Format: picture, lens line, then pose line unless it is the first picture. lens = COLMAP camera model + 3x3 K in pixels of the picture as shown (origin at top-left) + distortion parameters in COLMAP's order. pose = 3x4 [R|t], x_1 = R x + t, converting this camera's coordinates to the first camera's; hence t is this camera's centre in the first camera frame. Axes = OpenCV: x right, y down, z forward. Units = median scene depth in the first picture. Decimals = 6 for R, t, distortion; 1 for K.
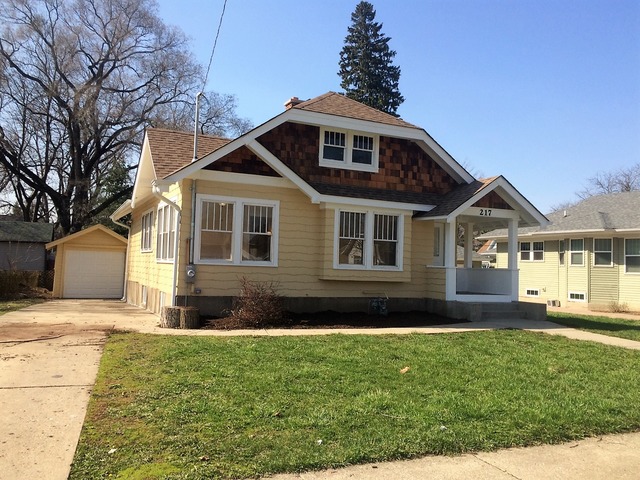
lens RADIAL K [[550.8, 0, 318.9], [0, 550.8, 238.8], [0, 0, 1]] dist [0.097347, -0.093096]
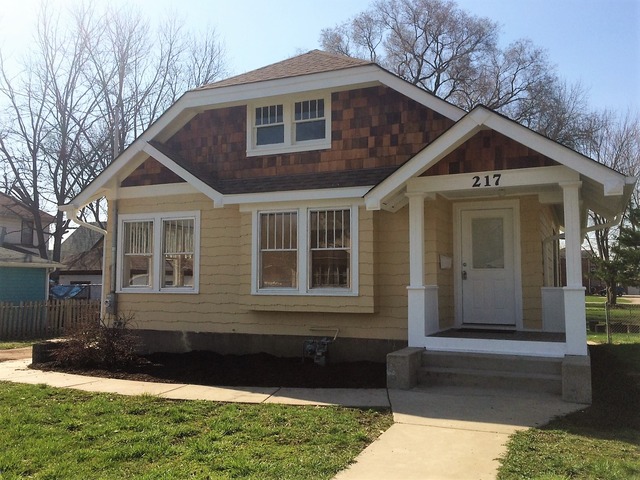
lens RADIAL K [[550.8, 0, 318.9], [0, 550.8, 238.8], [0, 0, 1]] dist [0.097347, -0.093096]
pose [[0.684573, -0.088156, -0.723594, 0.588462], [0.063974, 0.996096, -0.060831, 0.030040], [0.726131, -0.004648, 0.687540, 0.546625]]
